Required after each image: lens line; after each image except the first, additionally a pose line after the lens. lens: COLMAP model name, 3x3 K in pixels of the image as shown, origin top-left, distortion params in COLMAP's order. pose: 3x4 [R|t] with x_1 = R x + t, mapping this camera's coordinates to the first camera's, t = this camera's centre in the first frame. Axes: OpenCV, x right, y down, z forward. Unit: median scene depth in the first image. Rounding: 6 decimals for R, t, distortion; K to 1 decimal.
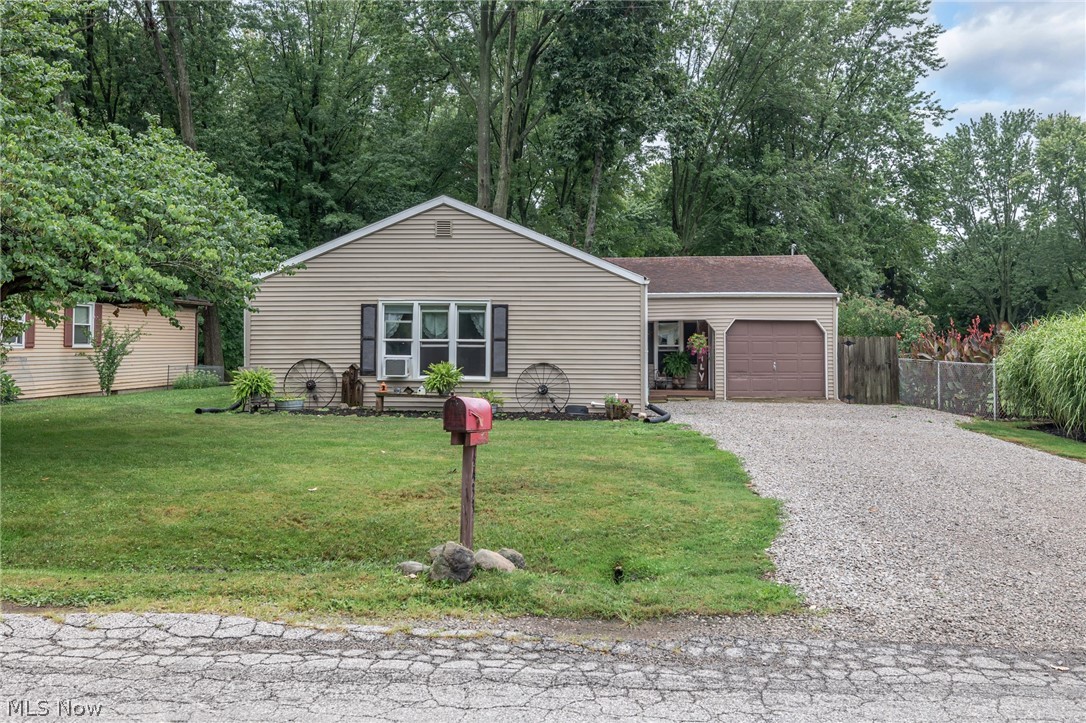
lens RADIAL K [[894.8, 0, 534.7], [0, 894.8, 305.4], [0, 0, 1]] dist [-0.016158, 0.000765]
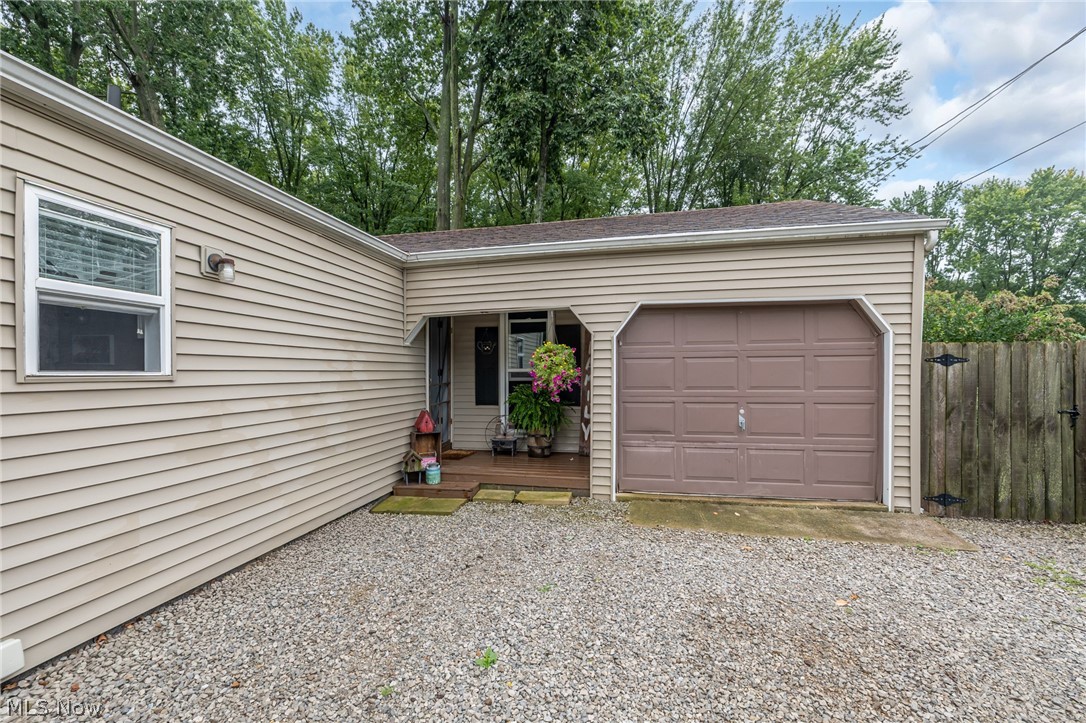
lens RADIAL K [[455.9, 0, 541.2], [0, 455.9, 376.4], [0, 0, 1]] dist [-0.001787, -0.000592]
pose [[0.988441, -0.005593, -0.151502, 0.209906], [0.014080, 0.998387, 0.055001, 0.036331], [0.150950, -0.056498, 0.986926, 0.783733]]
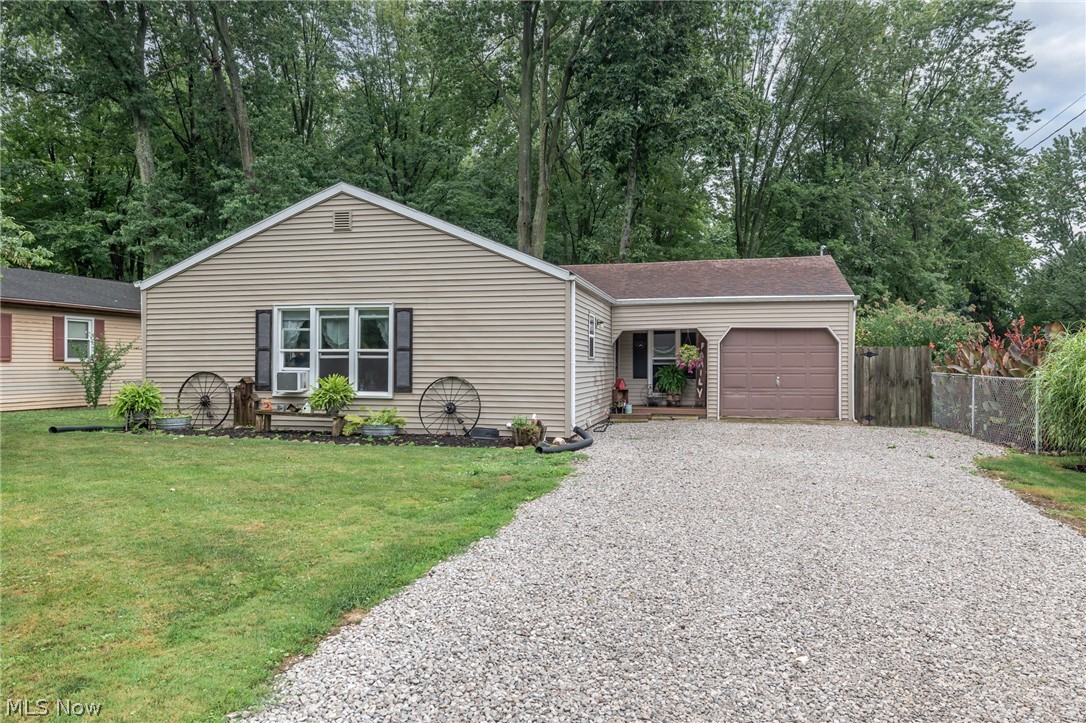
lens RADIAL K [[758.1, 0, 539.6], [0, 758.1, 364.7], [0, 0, 1]] dist [-0.022434, 0.017642]
pose [[0.986152, -0.001667, -0.165837, 0.161704], [0.009244, 0.998947, 0.044928, 0.016803], [0.165587, -0.045838, 0.985129, 0.239658]]
